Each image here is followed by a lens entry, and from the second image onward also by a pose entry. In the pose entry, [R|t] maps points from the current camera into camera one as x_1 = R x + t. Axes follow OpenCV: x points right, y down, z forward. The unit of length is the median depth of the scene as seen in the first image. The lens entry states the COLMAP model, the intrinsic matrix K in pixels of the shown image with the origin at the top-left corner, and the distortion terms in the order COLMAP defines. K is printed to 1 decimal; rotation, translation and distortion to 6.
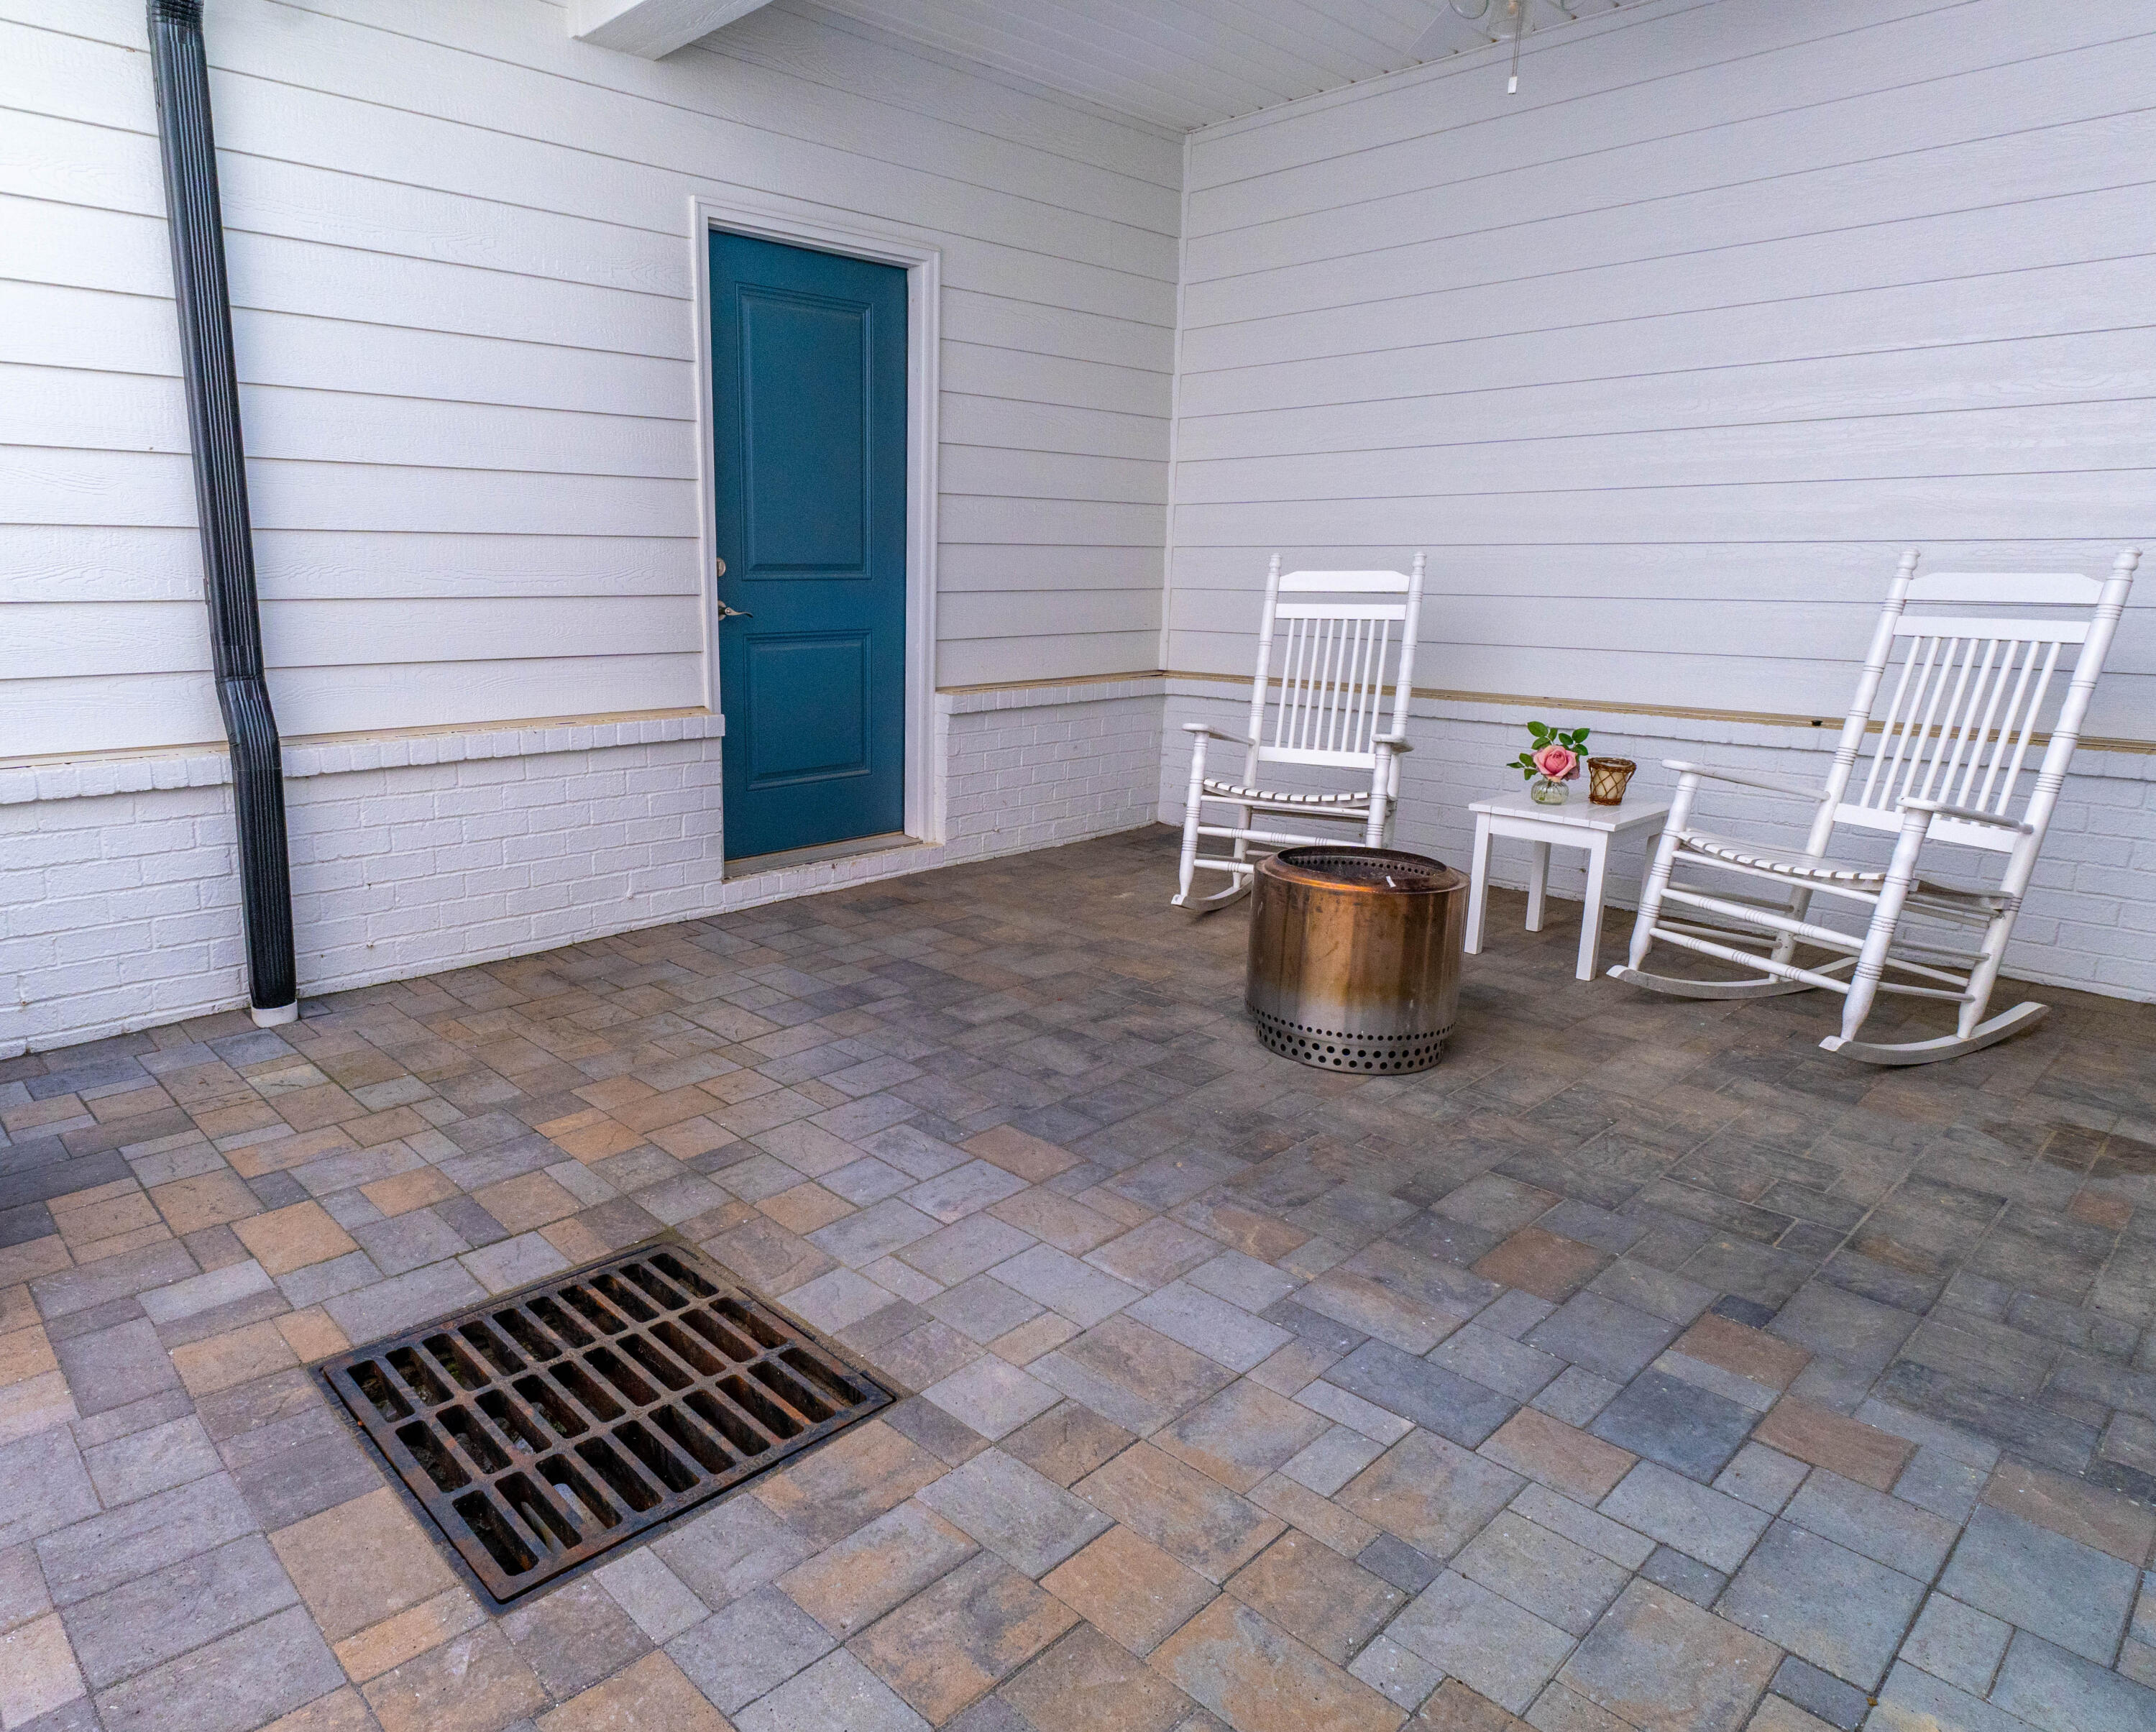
lens RADIAL K [[1341.5, 0, 897.8], [0, 1341.5, 855.8], [0, 0, 1]] dist [0.007953, 0.002898]
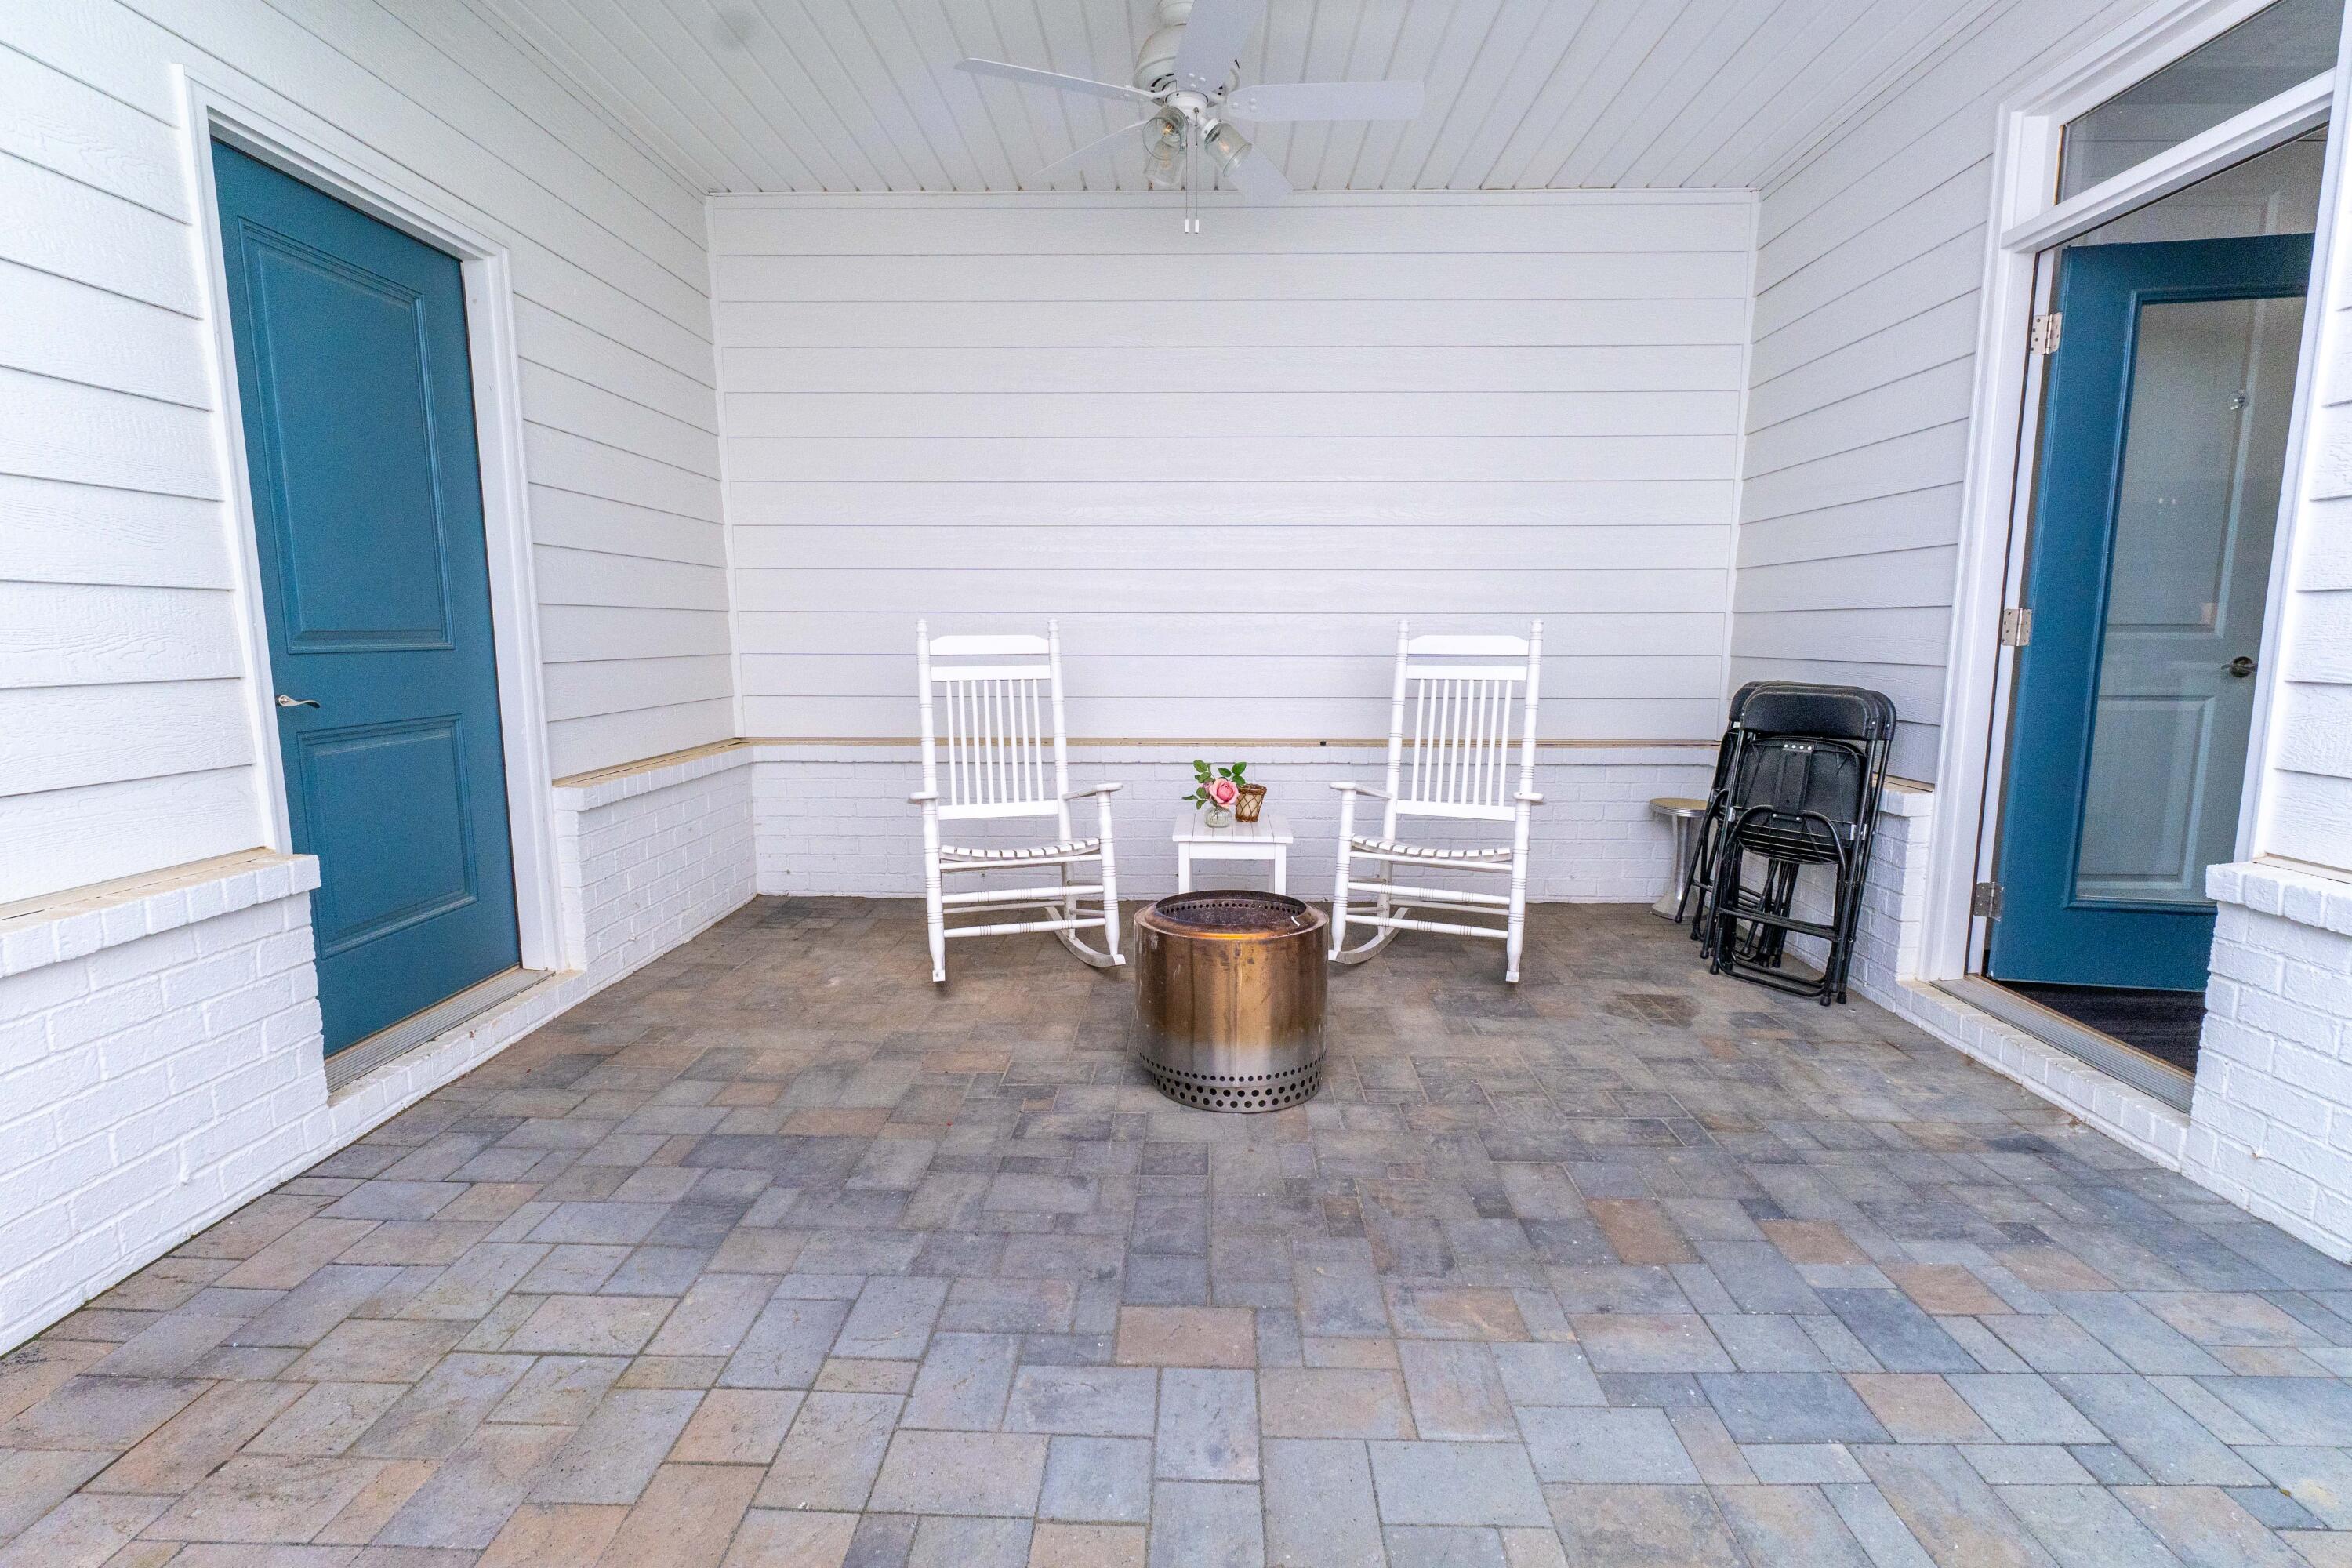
lens RADIAL K [[1118.8, 0, 1176.0], [0, 1118.8, 784.0], [0, 0, 1]] dist [0.003027, -0.000042]
pose [[0.679446, -0.103056, 0.726452, -0.277273], [0.157227, 0.987538, -0.006958, -0.080434], [-0.716682, 0.118945, 0.687182, 0.363133]]
